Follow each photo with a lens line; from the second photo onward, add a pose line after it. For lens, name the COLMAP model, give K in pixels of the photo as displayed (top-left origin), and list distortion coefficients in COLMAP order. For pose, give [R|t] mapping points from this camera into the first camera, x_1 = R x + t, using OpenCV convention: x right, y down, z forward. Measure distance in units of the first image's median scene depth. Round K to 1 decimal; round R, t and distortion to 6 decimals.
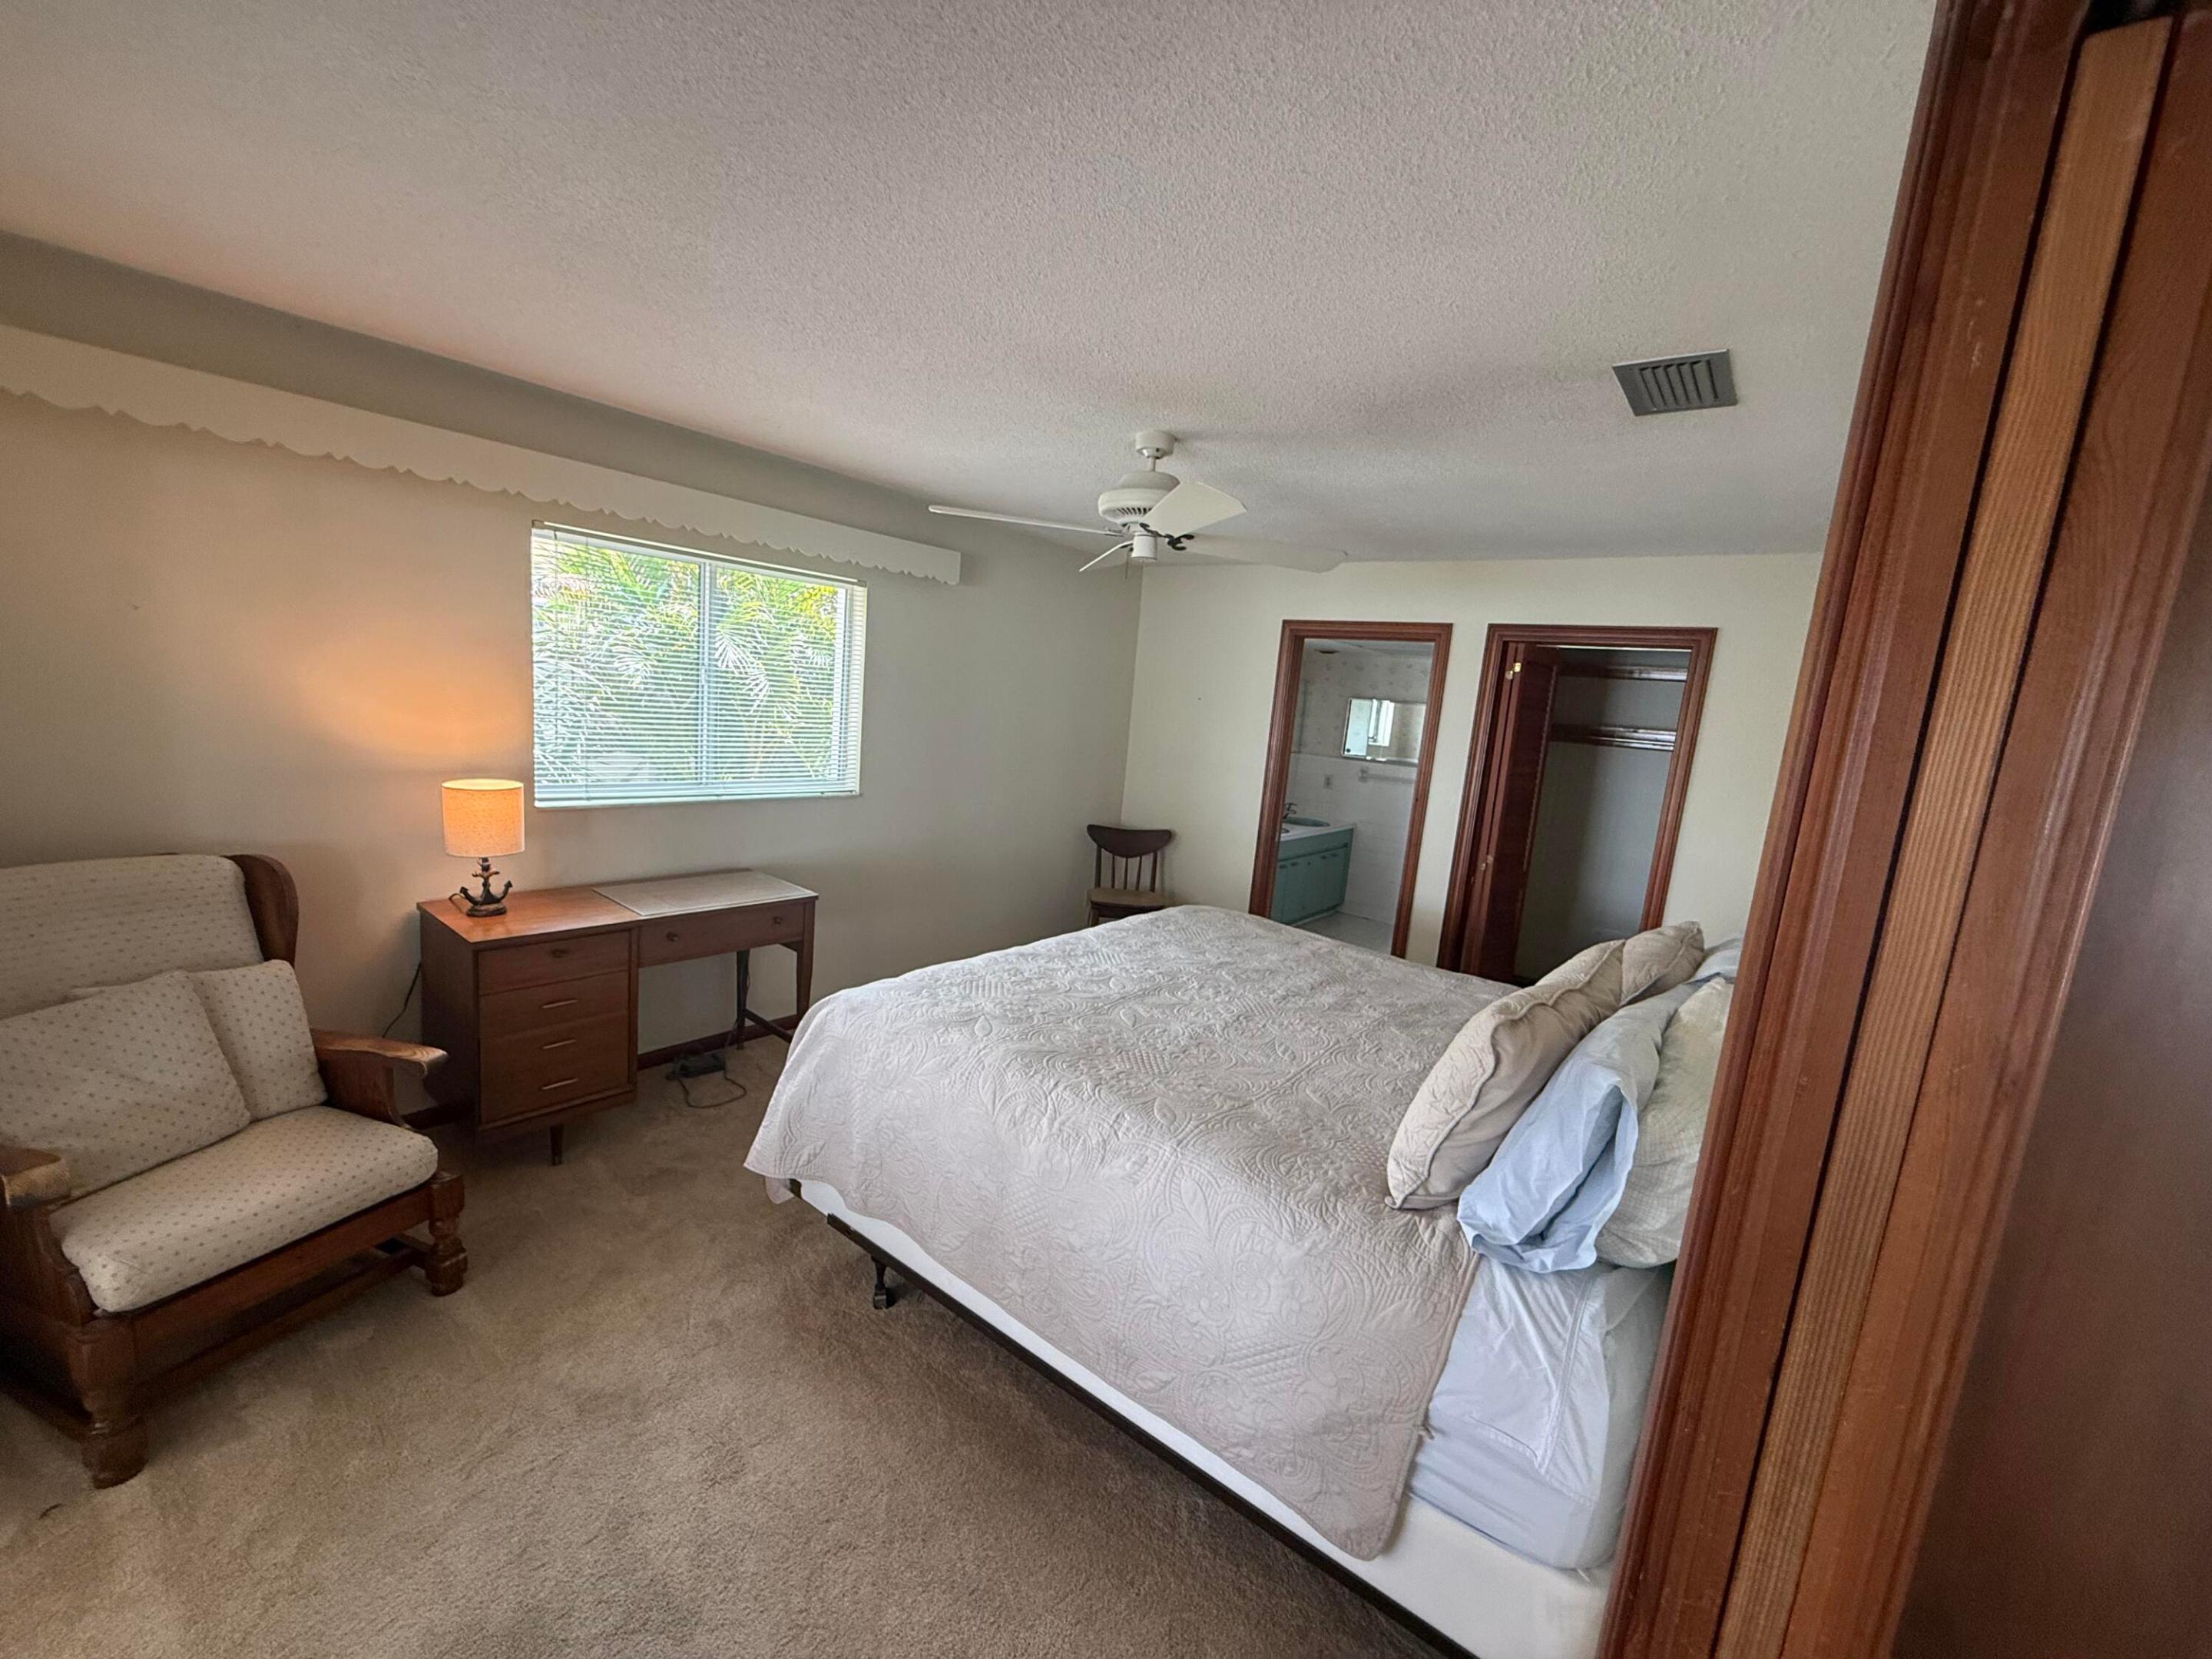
lens RADIAL K [[873.2, 0, 1100.5], [0, 873.2, 831.9], [0, 0, 1]] dist [0.000551, 0.000048]
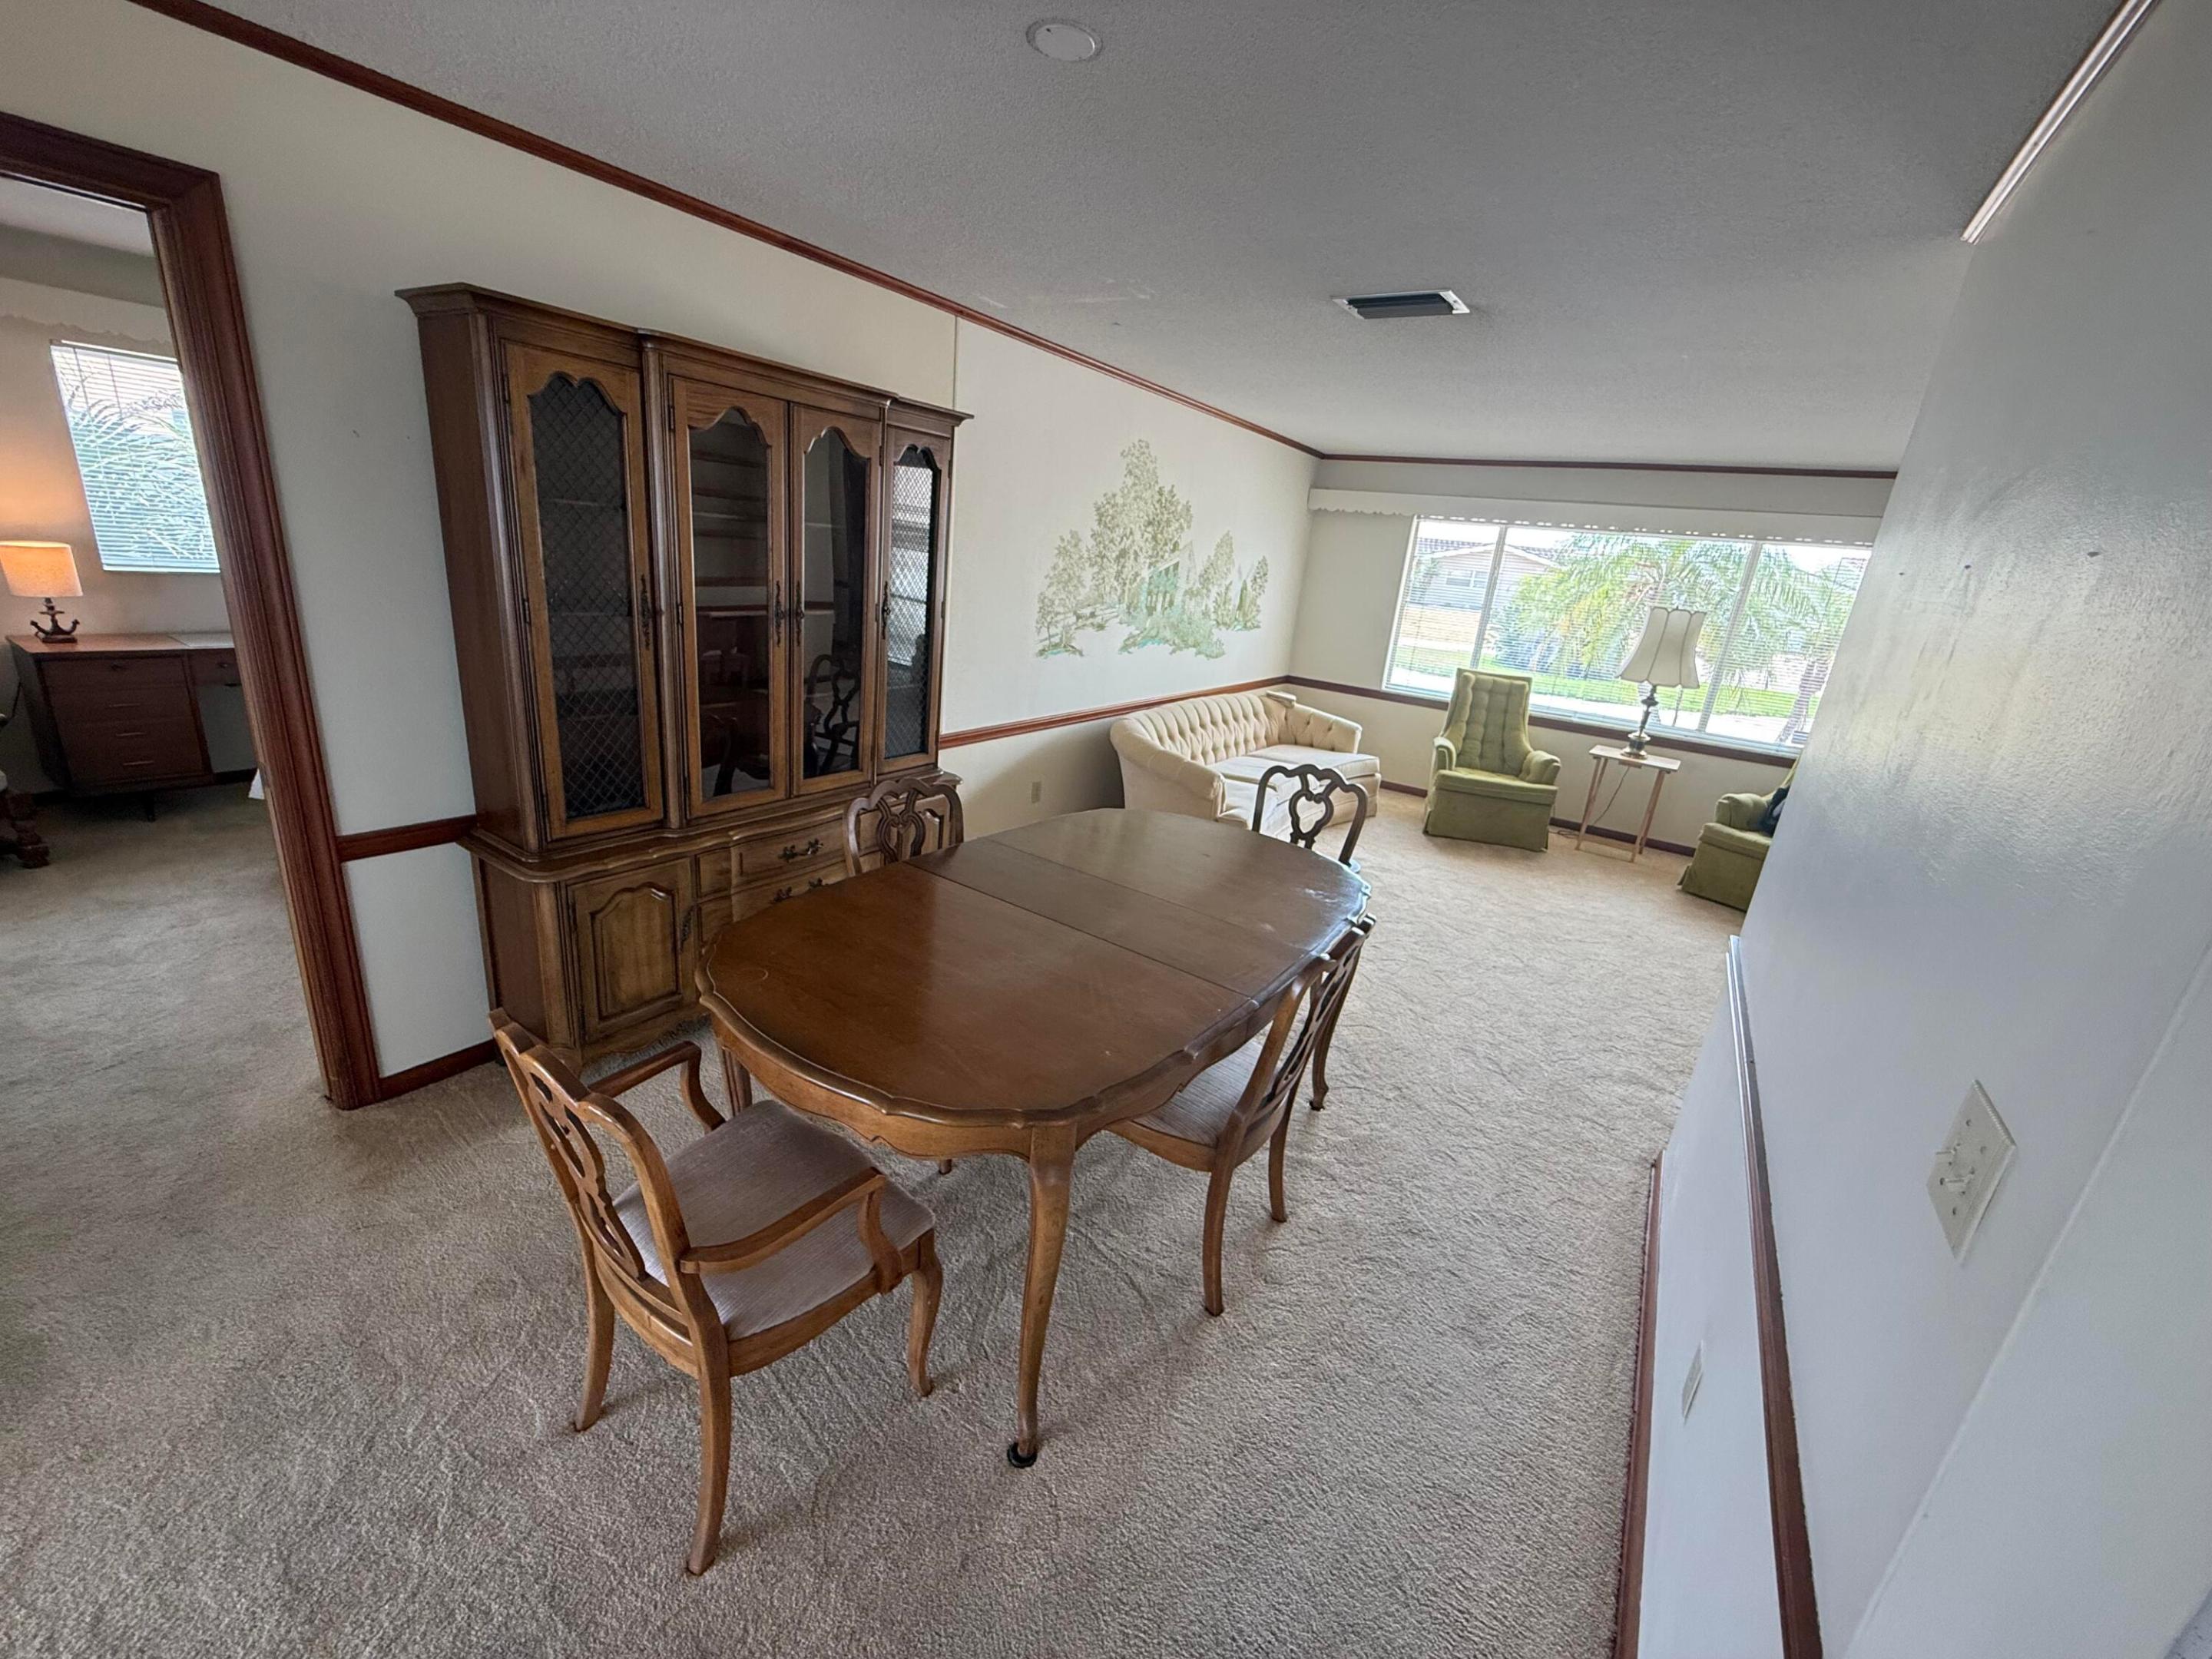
lens RADIAL K [[873.2, 0, 1101.5], [0, 873.2, 830.8], [0, 0, 1]] dist [0.000551, 0.000048]
pose [[0.996103, -0.024573, 0.084703, 0.834856], [0.010983, 0.987487, 0.157317, 0.191437], [-0.087509, -0.155774, 0.983909, -0.568442]]
